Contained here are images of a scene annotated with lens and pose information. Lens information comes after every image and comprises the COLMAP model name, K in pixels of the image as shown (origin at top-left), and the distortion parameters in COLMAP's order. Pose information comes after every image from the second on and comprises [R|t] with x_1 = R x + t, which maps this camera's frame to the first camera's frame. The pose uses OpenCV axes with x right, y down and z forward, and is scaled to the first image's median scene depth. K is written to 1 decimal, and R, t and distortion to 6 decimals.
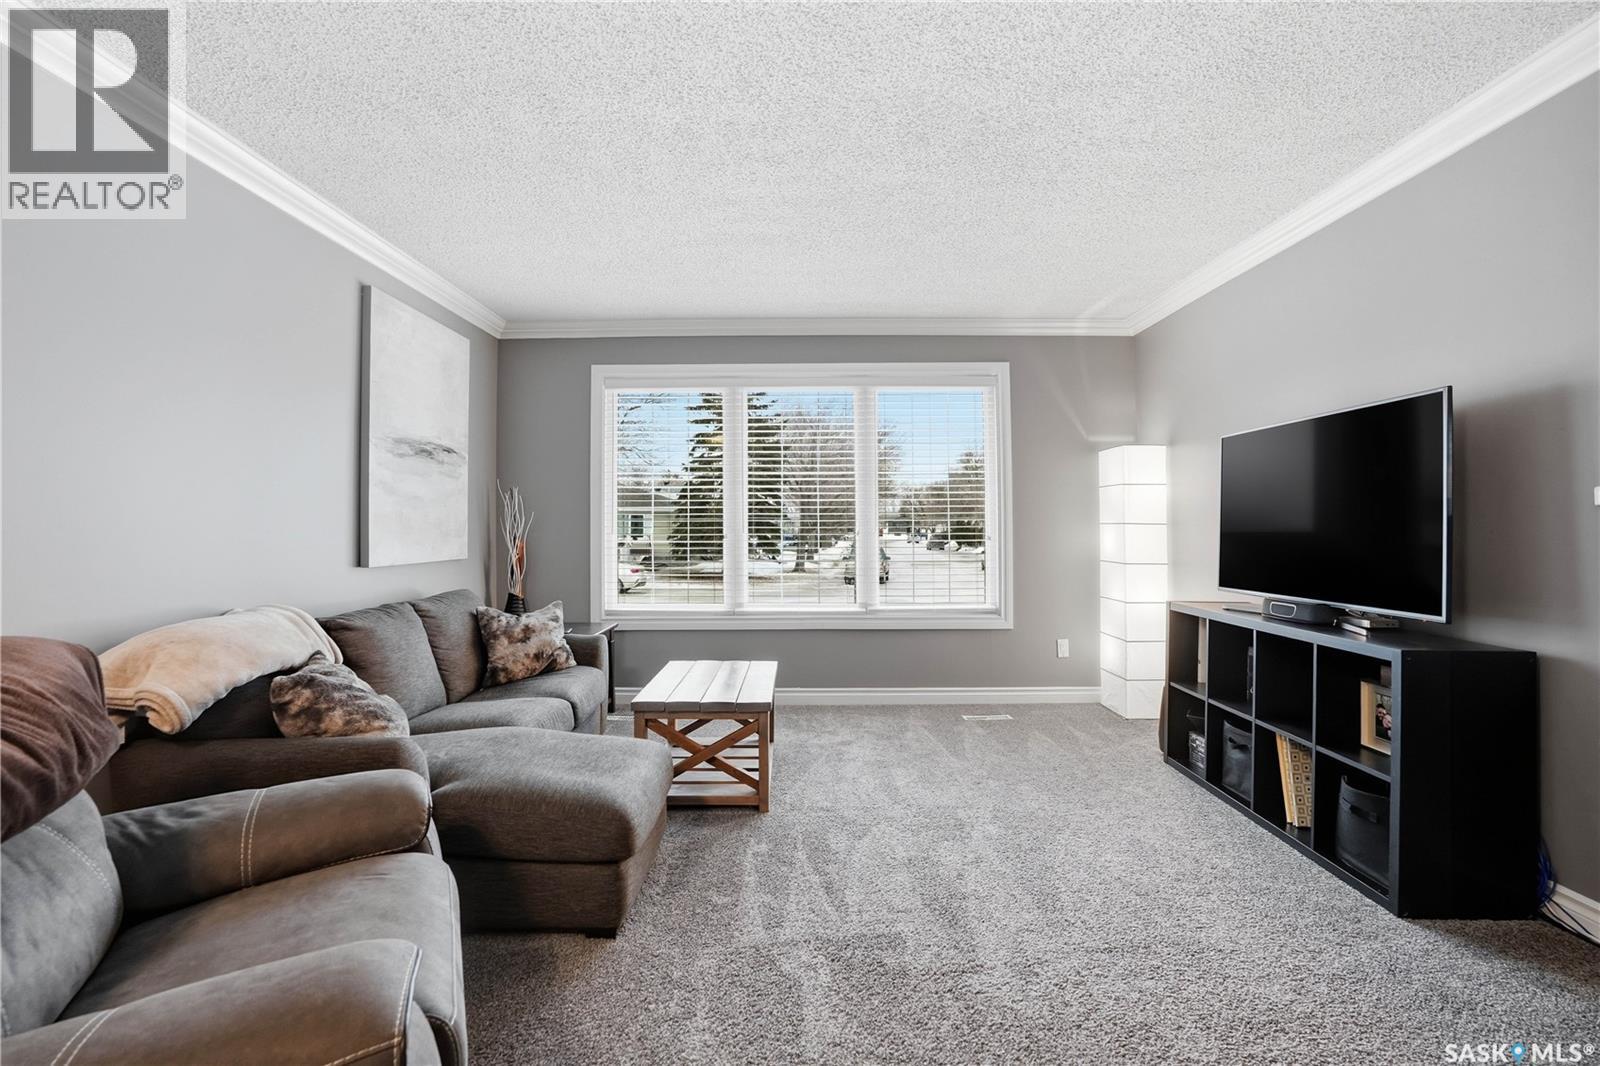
lens RADIAL K [[754.9, 0, 794.3], [0, 754.9, 522.2], [0, 0, 1]] dist [-0.054351, 0.023192]
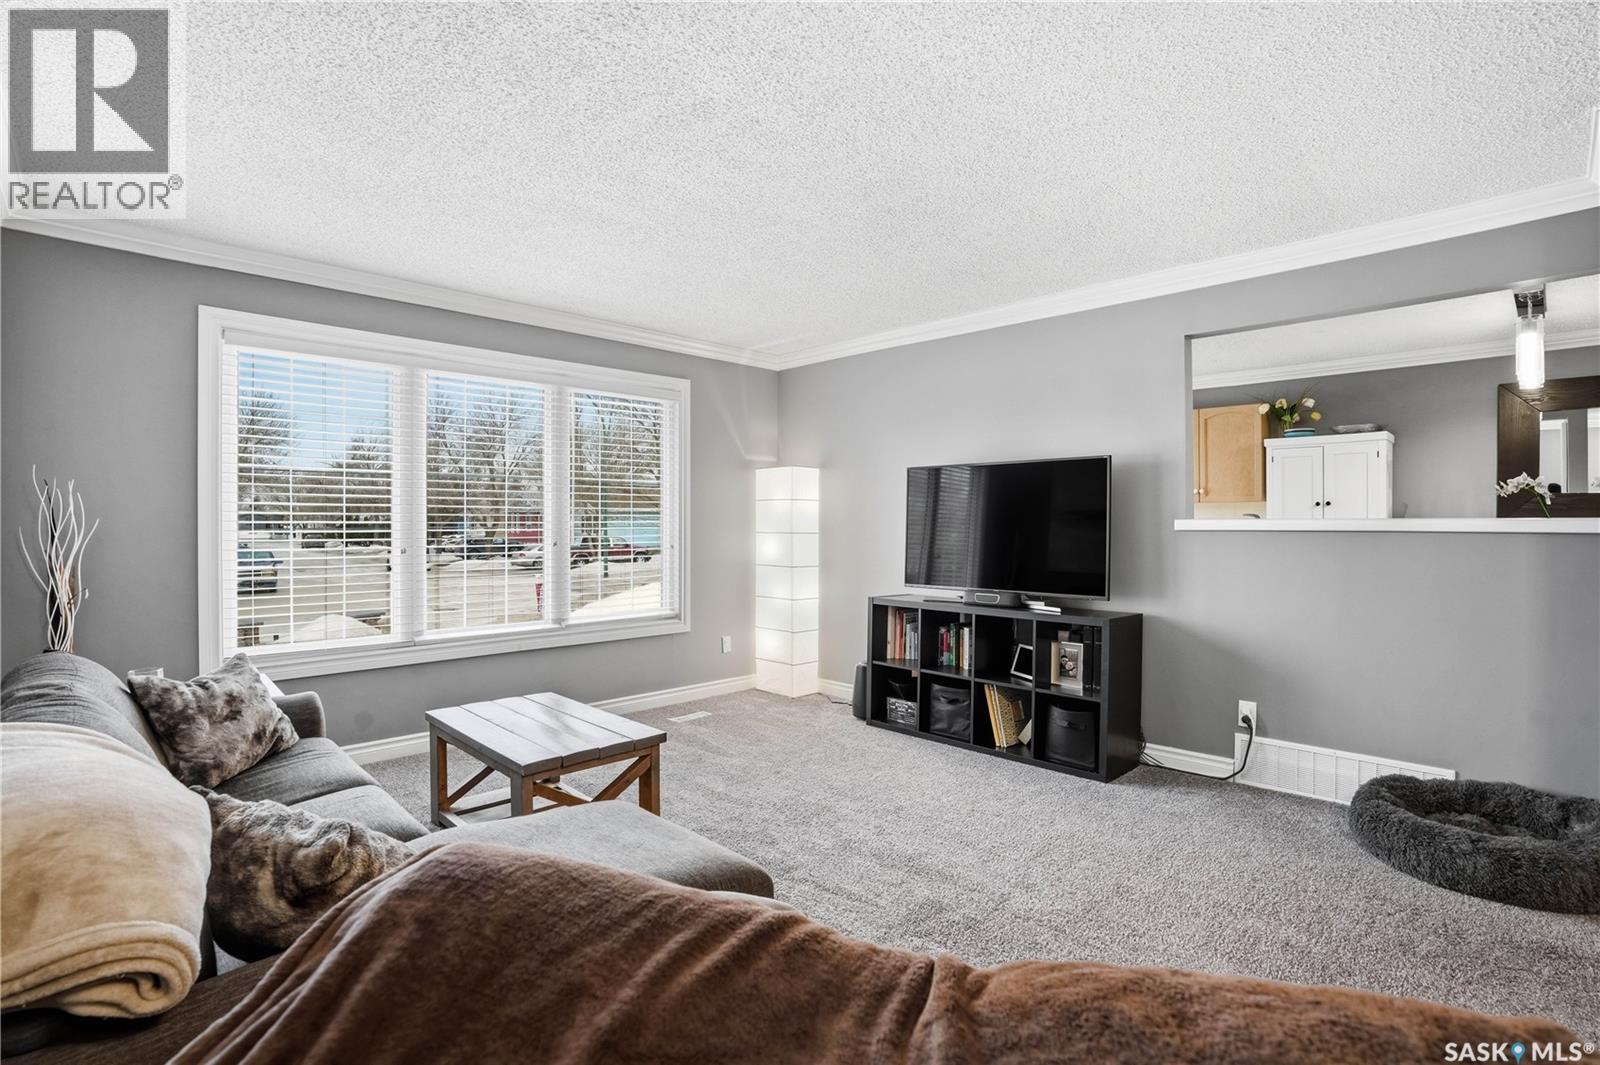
lens RADIAL K [[754.9, 0, 794.3], [0, 754.9, 521.7], [0, 0, 1]] dist [-0.054351, 0.023192]
pose [[0.708014, 0.004238, 0.706186, -0.479104], [-0.008869, 0.999956, 0.002891, -0.023430], [-0.706143, -0.008310, 0.708021, 0.184759]]
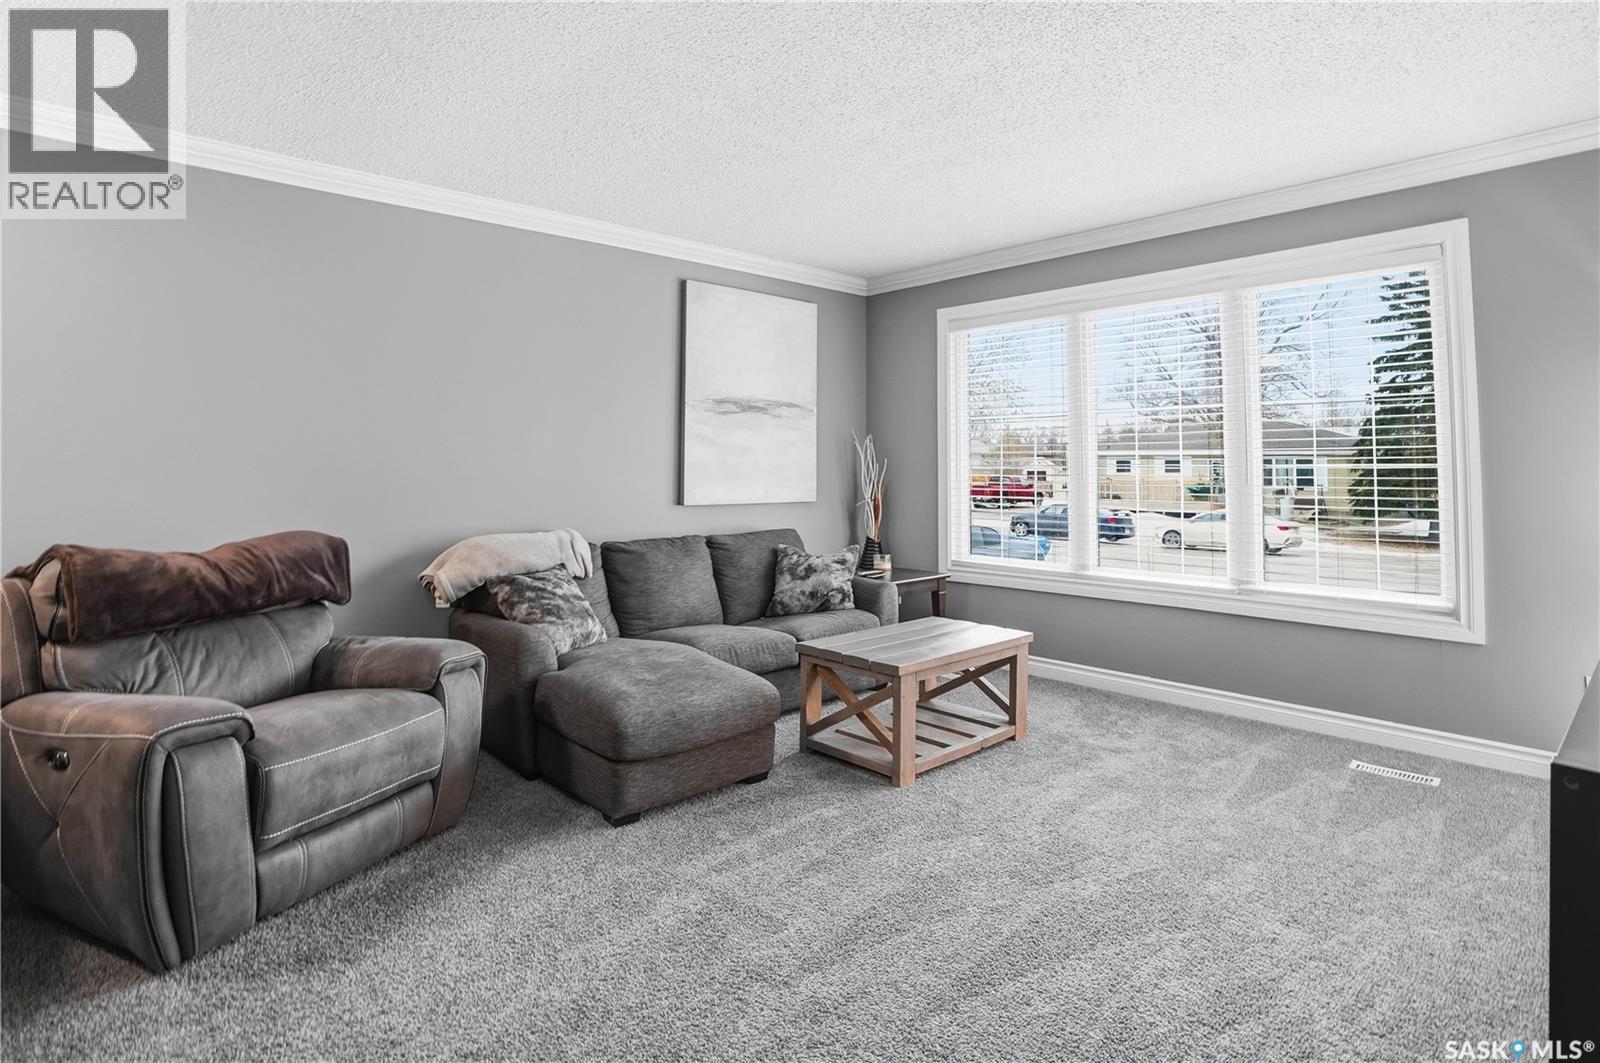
lens RADIAL K [[815.7, 0, 807.3], [0, 815.7, 444.7], [0, 0, 1]] dist [-0.030885, -0.000028]
pose [[0.694551, -0.017556, -0.719229, 0.502762], [-0.002669, 0.999632, -0.026978, -0.003800], [0.719438, 0.020657, 0.694249, 0.184037]]
